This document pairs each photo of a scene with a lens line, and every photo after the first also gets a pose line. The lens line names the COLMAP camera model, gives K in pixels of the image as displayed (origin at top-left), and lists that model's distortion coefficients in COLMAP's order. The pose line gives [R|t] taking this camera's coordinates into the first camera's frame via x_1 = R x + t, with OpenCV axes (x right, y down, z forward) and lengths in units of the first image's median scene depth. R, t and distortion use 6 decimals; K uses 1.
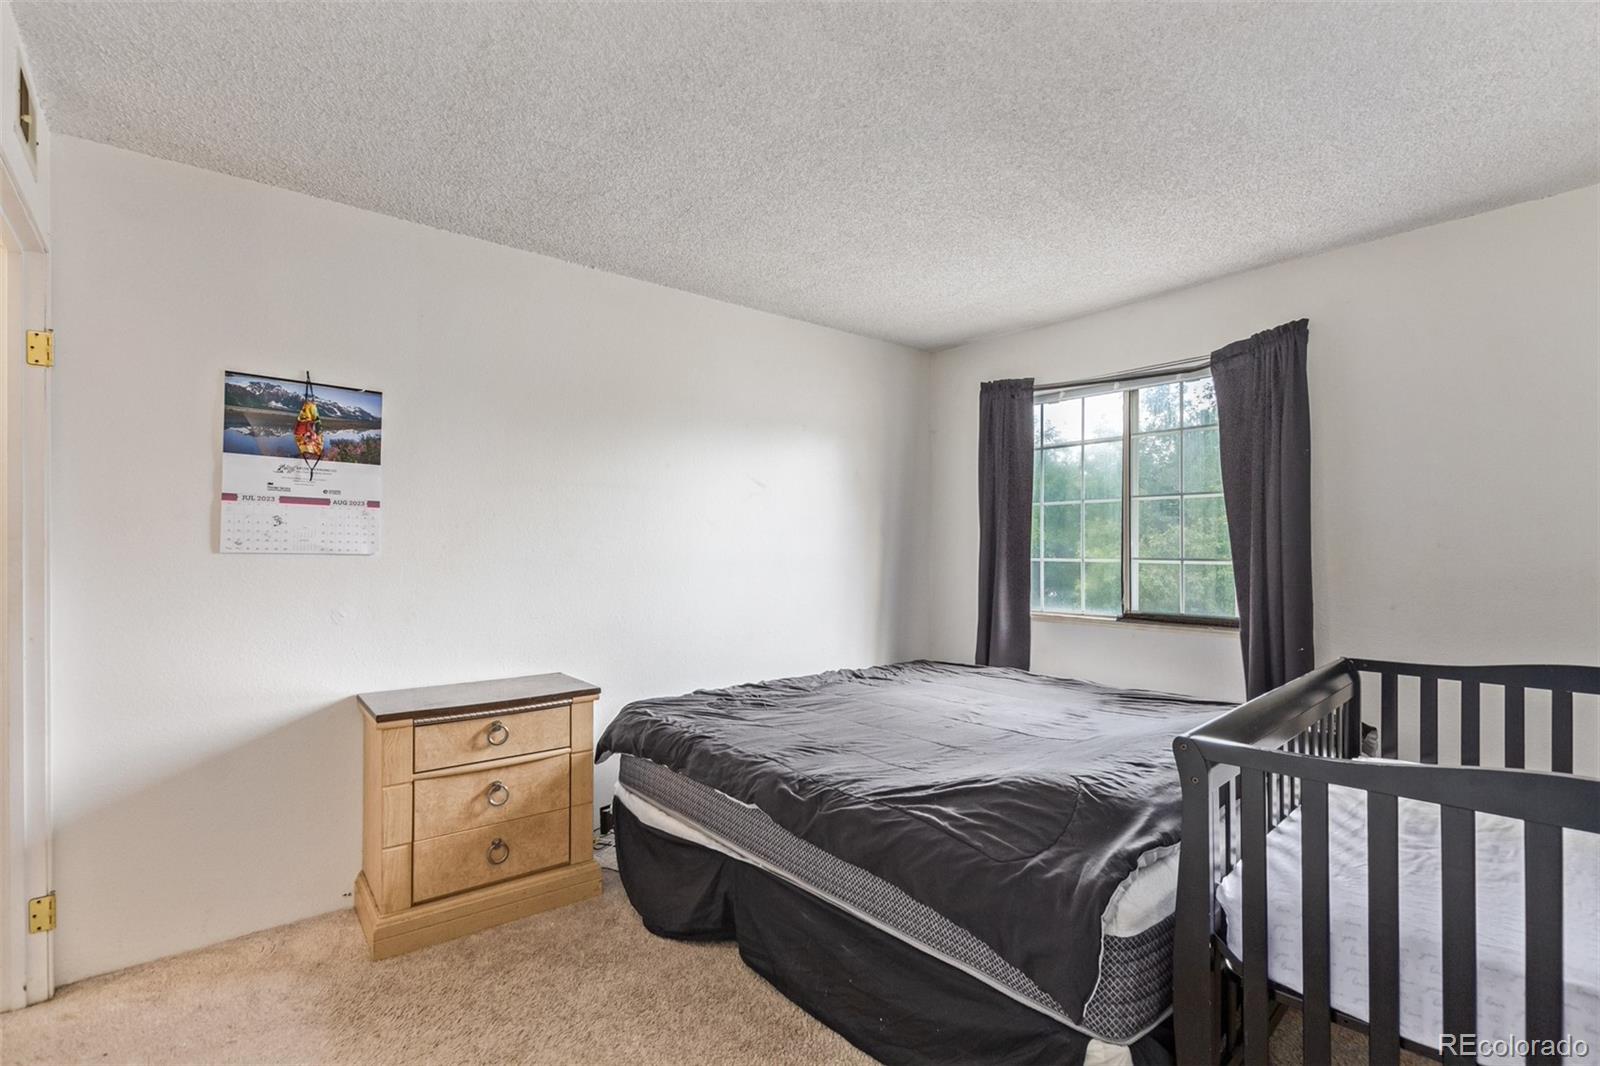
lens RADIAL K [[744.8, 0, 807.8], [0, 744.8, 540.6], [0, 0, 1]] dist [0.010531, -0.004718]
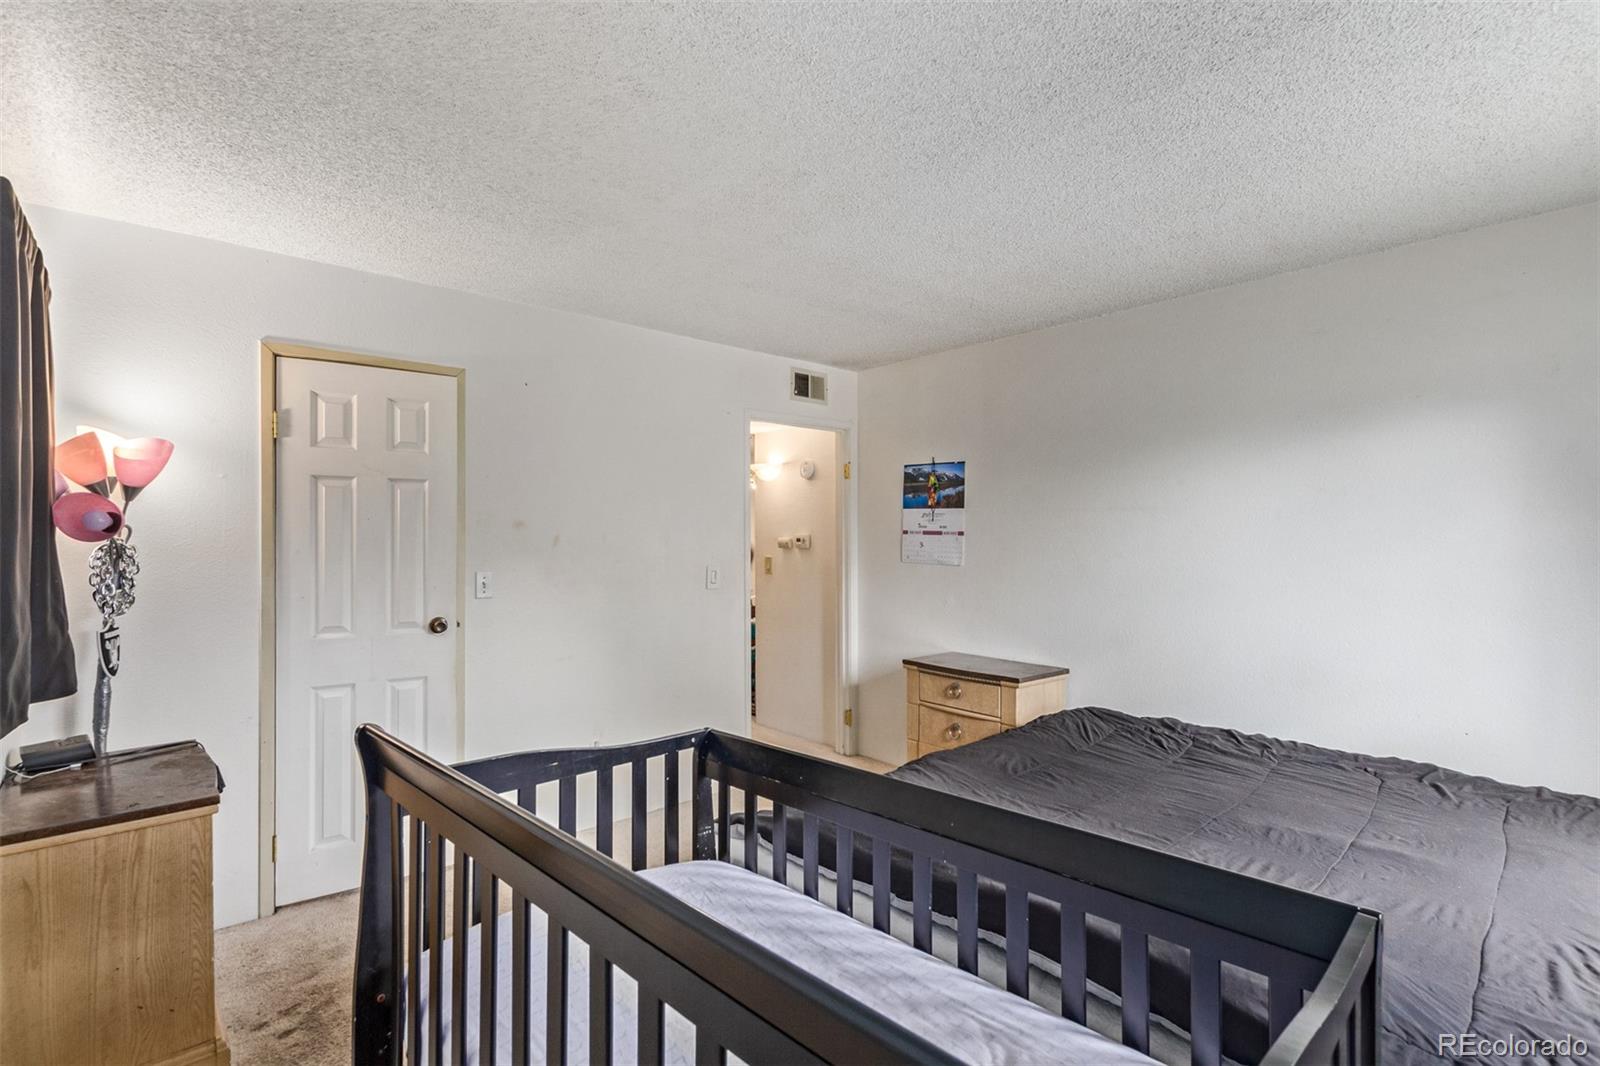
lens RADIAL K [[744.8, 0, 810.2], [0, 744.8, 535.0], [0, 0, 1]] dist [0.010531, -0.004718]
pose [[0.045779, -0.001086, -0.998951, 1.022036], [0.007872, 0.999969, -0.000726, -0.048915], [0.998921, -0.007831, 0.045786, 0.639231]]
